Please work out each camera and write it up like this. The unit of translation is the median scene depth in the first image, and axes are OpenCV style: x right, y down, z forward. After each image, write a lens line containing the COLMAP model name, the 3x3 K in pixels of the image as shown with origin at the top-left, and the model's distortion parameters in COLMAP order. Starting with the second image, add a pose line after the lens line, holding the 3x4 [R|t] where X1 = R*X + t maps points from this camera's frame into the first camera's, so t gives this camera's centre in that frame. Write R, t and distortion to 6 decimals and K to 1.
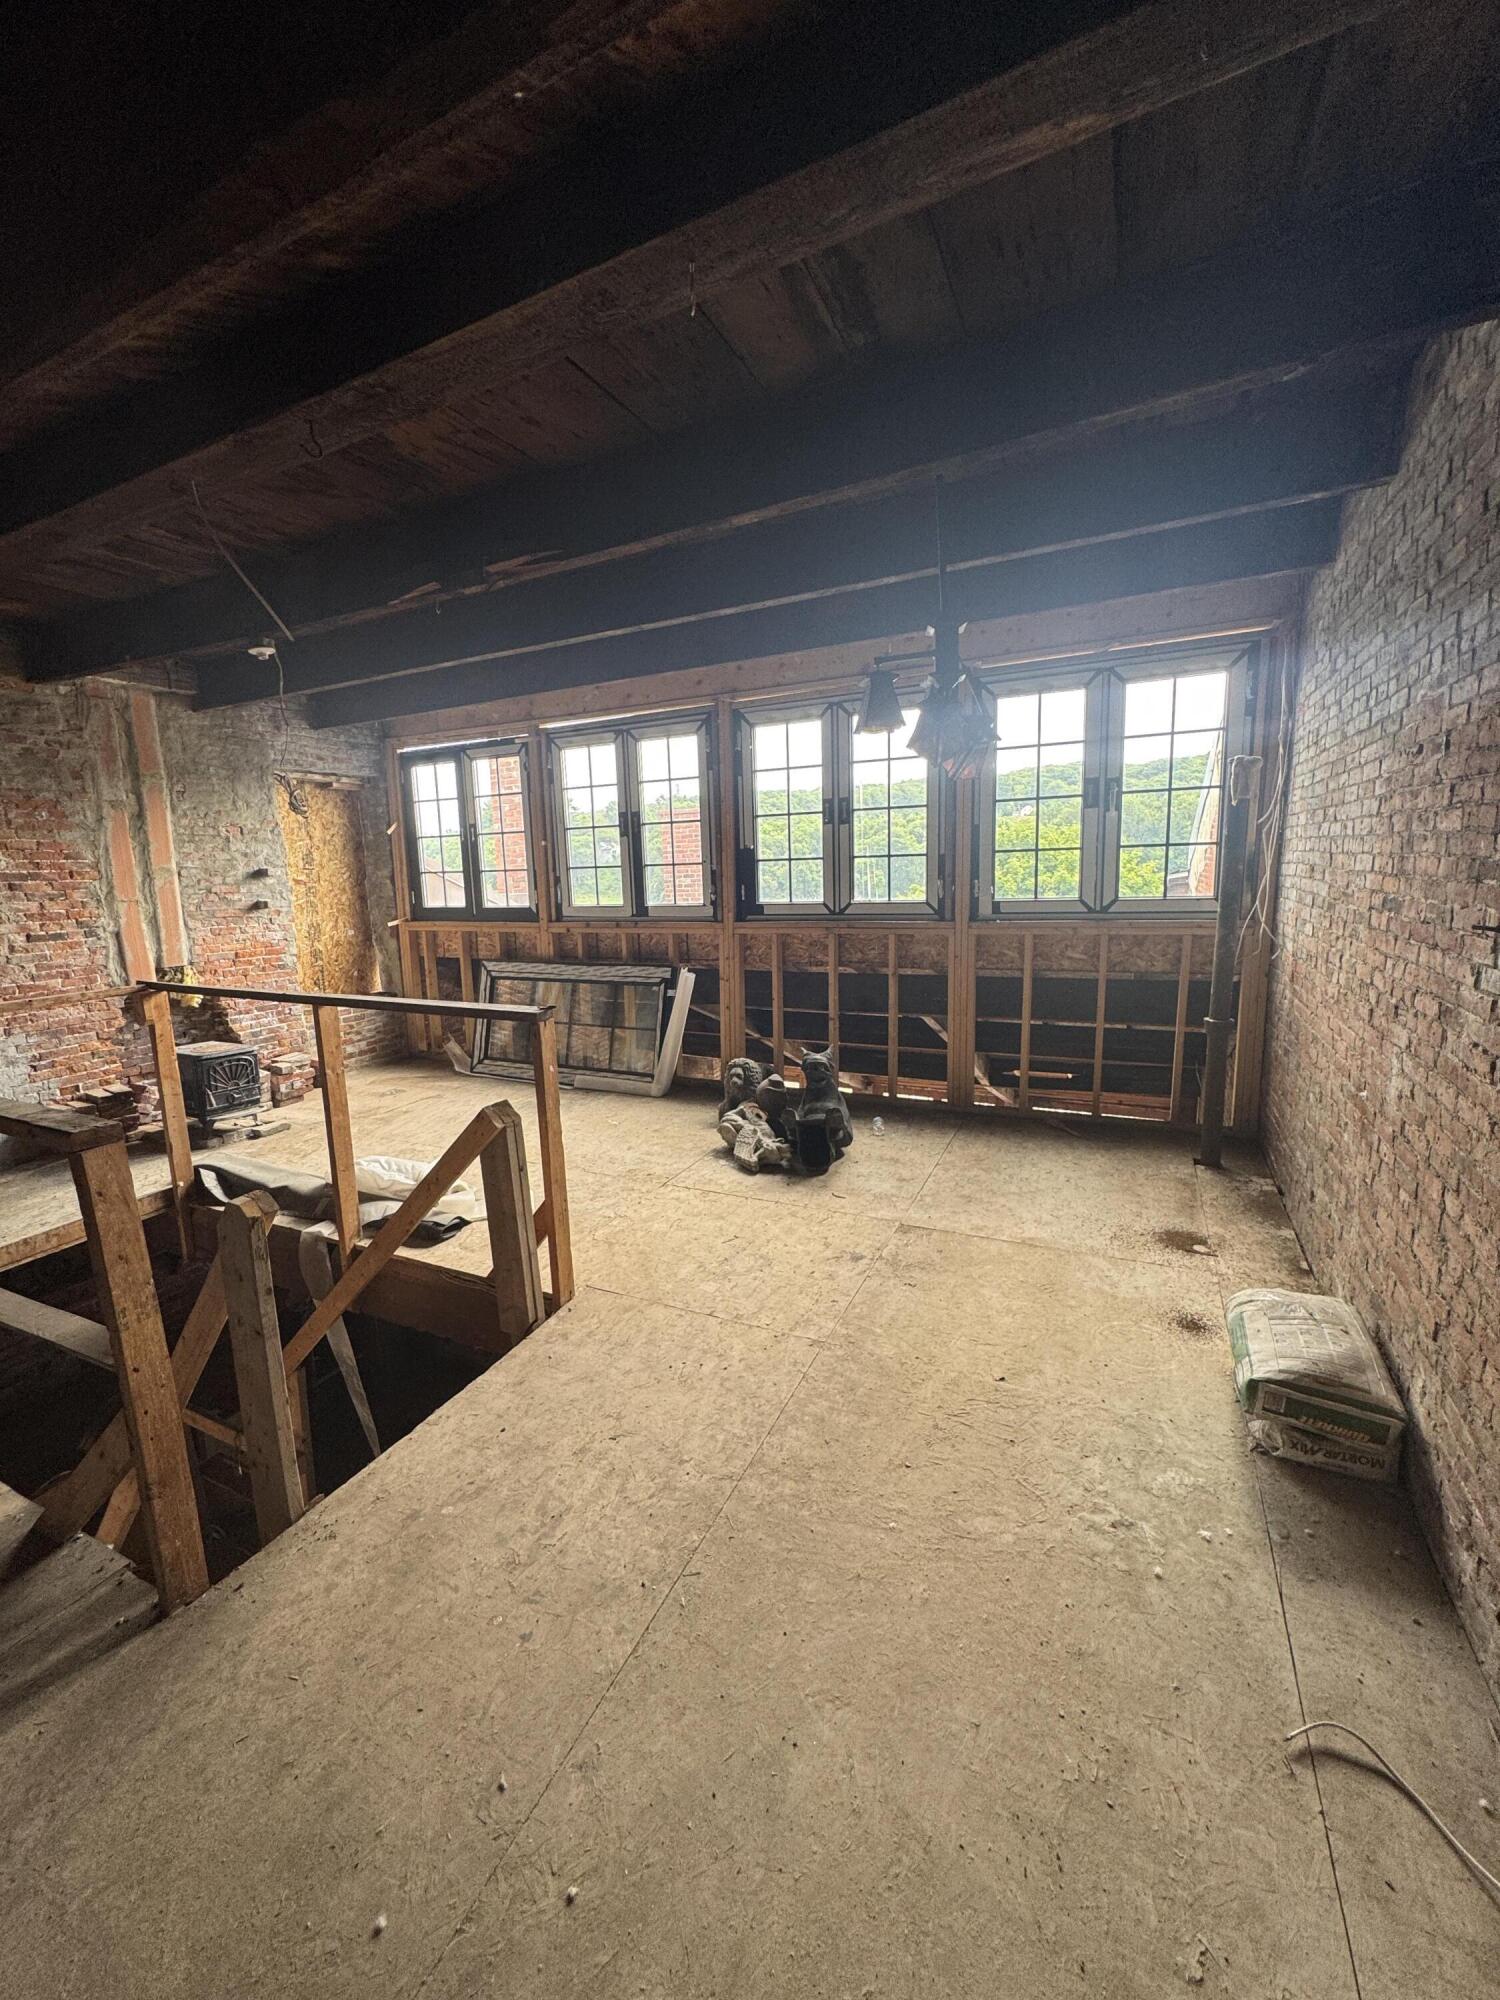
lens RADIAL K [[798.6, 0, 757.1], [0, 798.6, 997.2], [0, 0, 1]] dist [-0.004964, 0.001231]
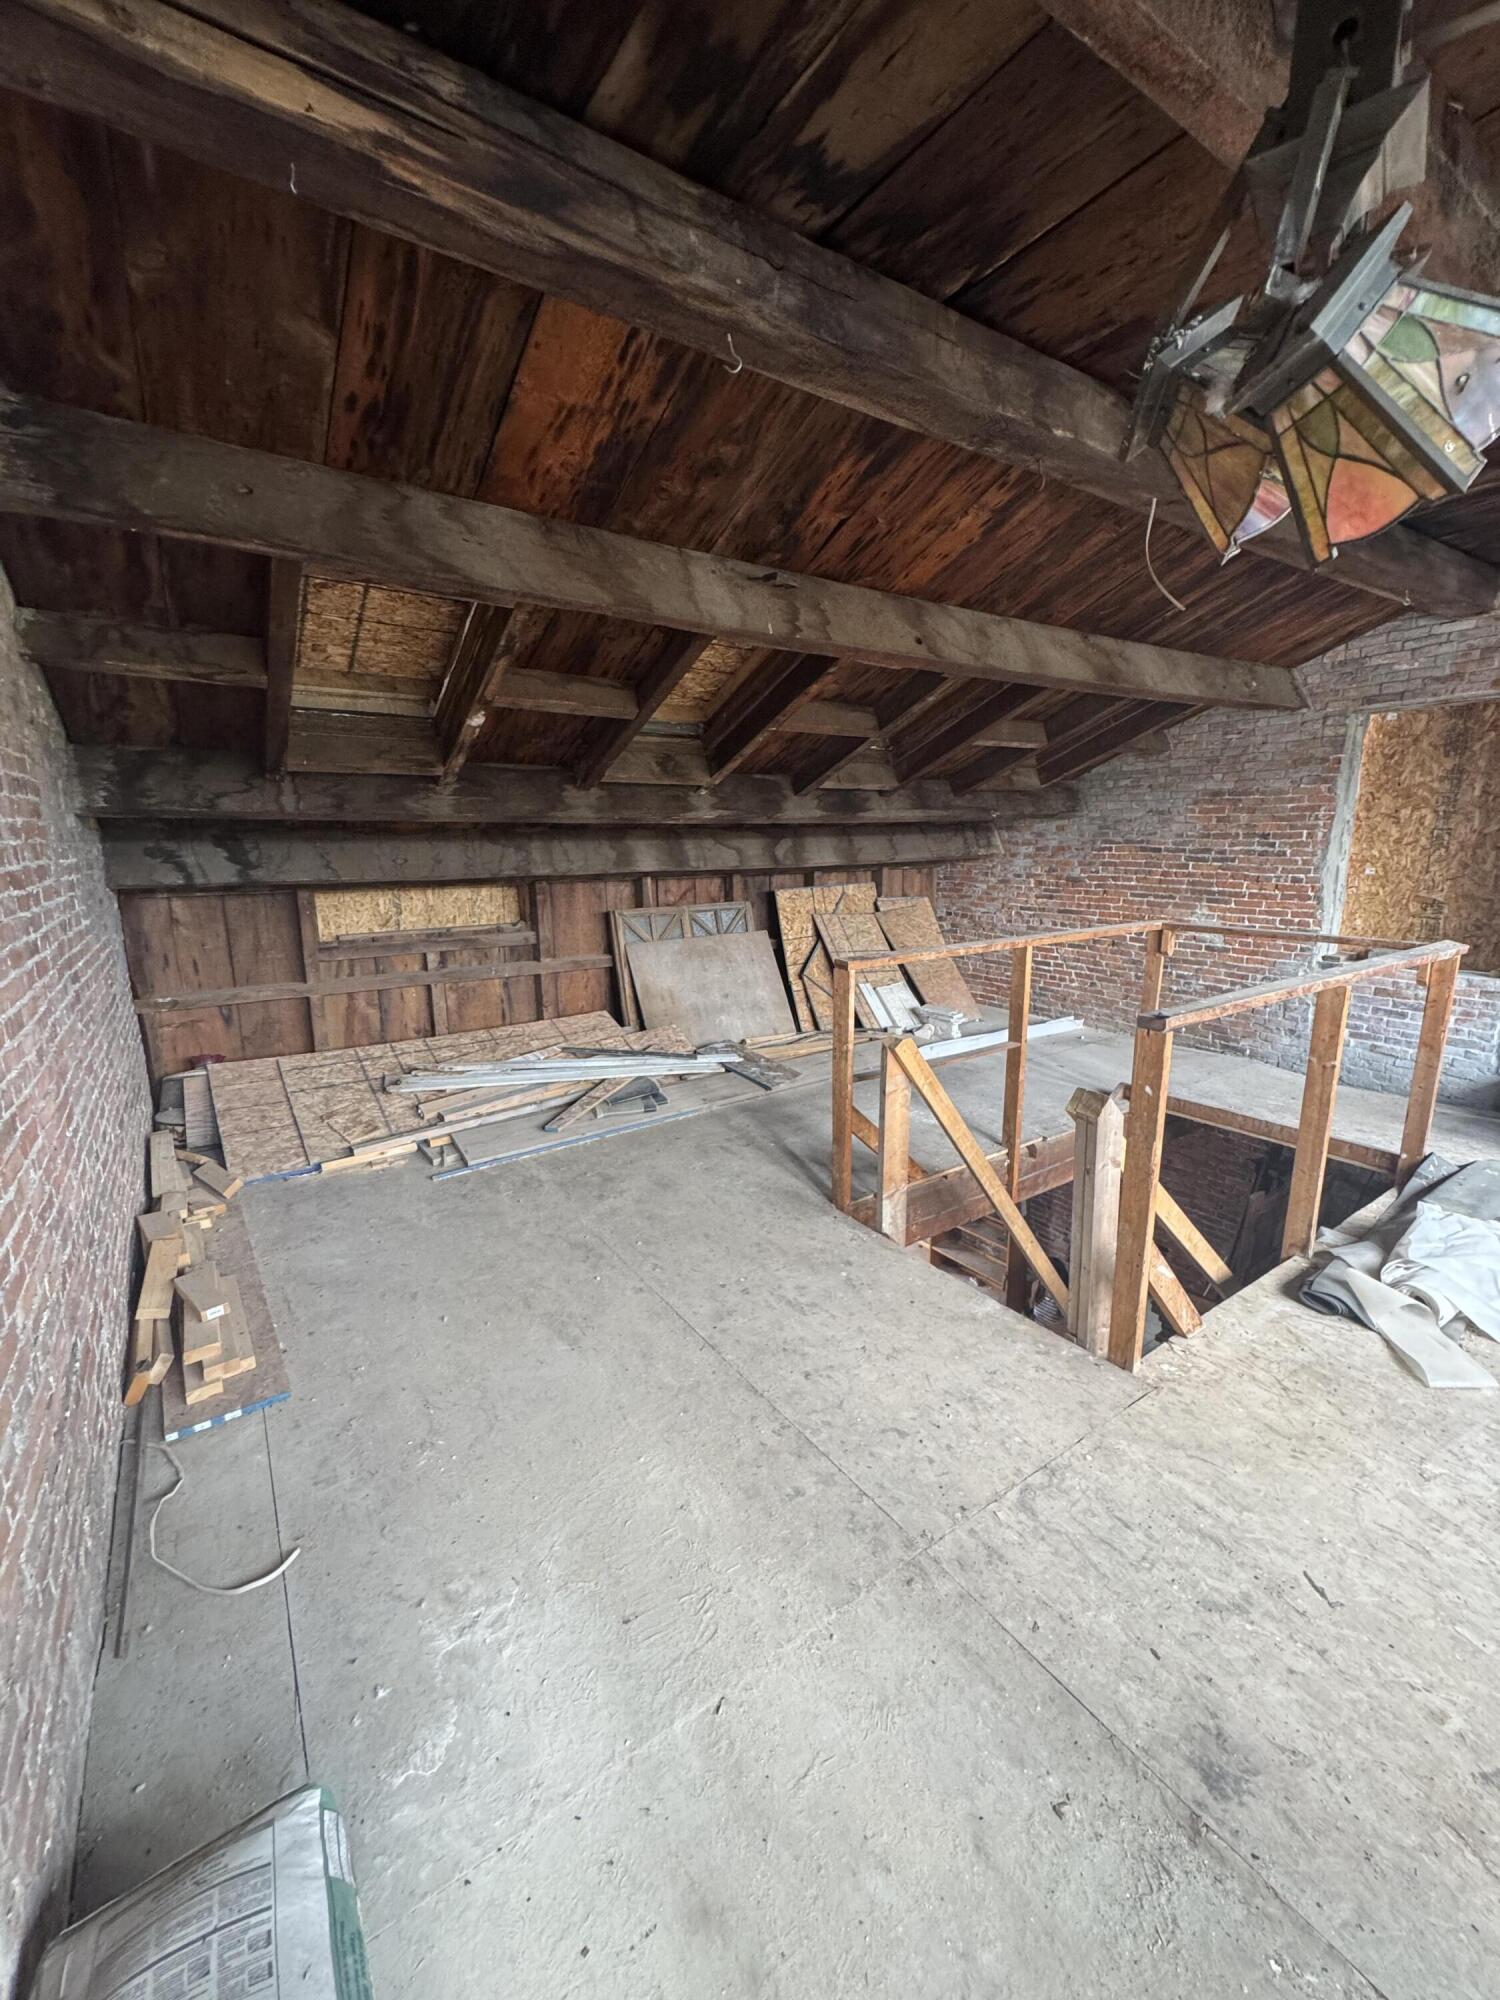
lens RADIAL K [[798.6, 0, 751.3], [0, 798.6, 999.6], [0, 0, 1]] dist [-0.004964, 0.001231]
pose [[-0.509506, 0.204732, -0.835756, 0.316726], [-0.115731, 0.946152, 0.302329, -0.102626], [0.852649, 0.250762, -0.458376, 0.532242]]
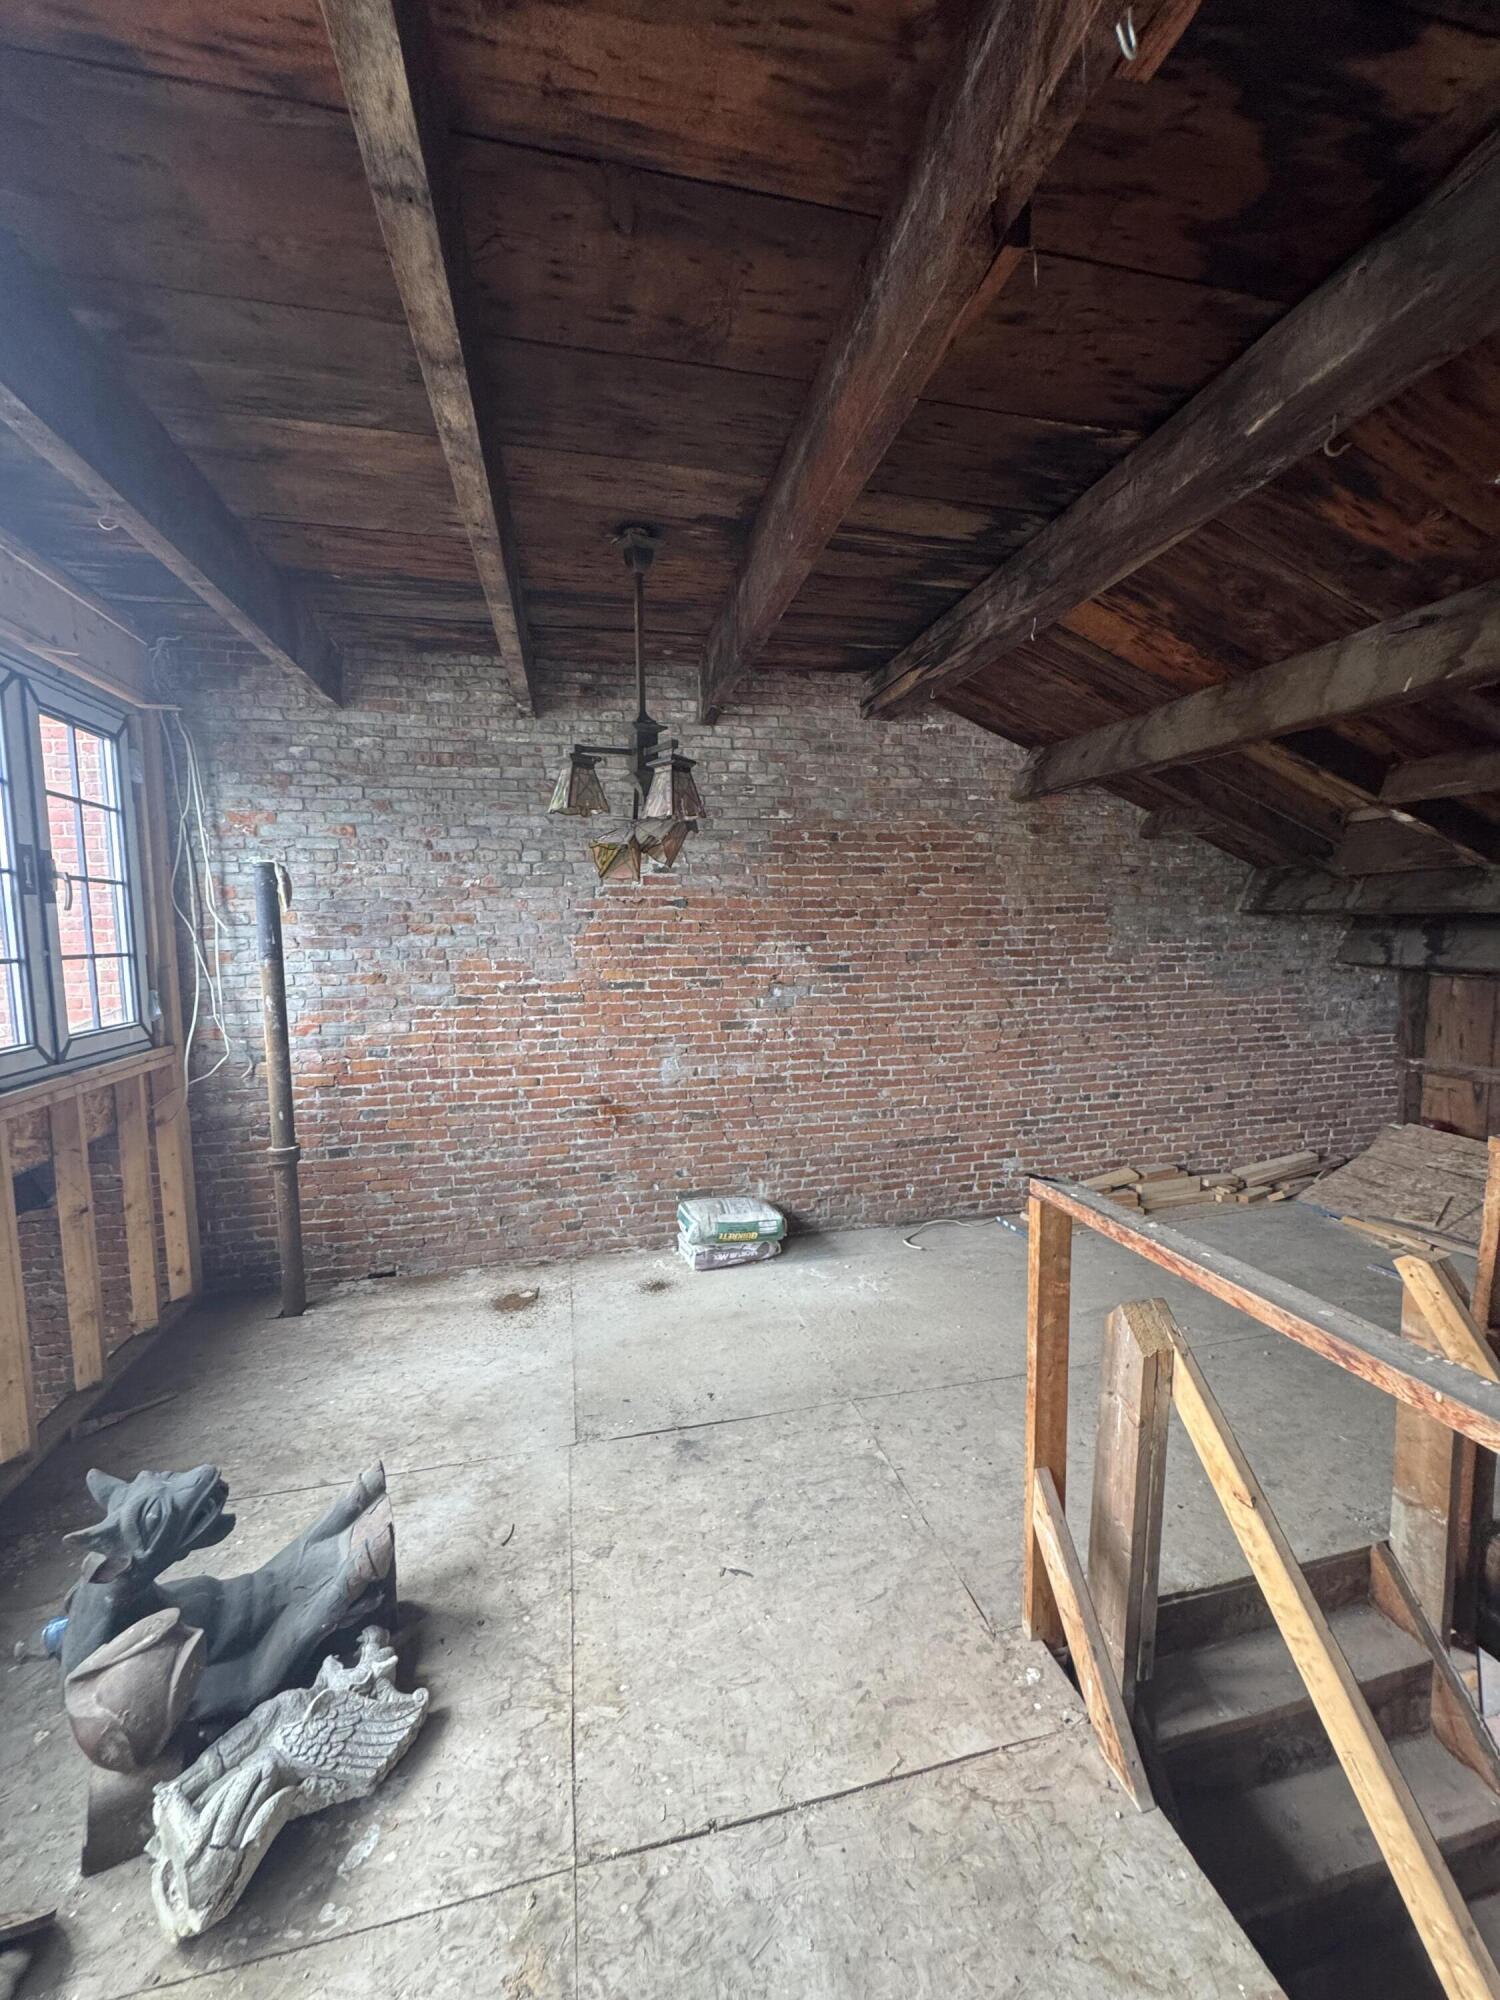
lens RADIAL K [[798.6, 0, 747.6], [0, 798.6, 999.8], [0, 0, 1]] dist [-0.004964, 0.001231]
pose [[-0.612638, -0.026825, 0.789908, -0.326807], [0.164543, 0.973197, 0.160666, -0.140934], [-0.773046, 0.228404, -0.591803, 0.804288]]
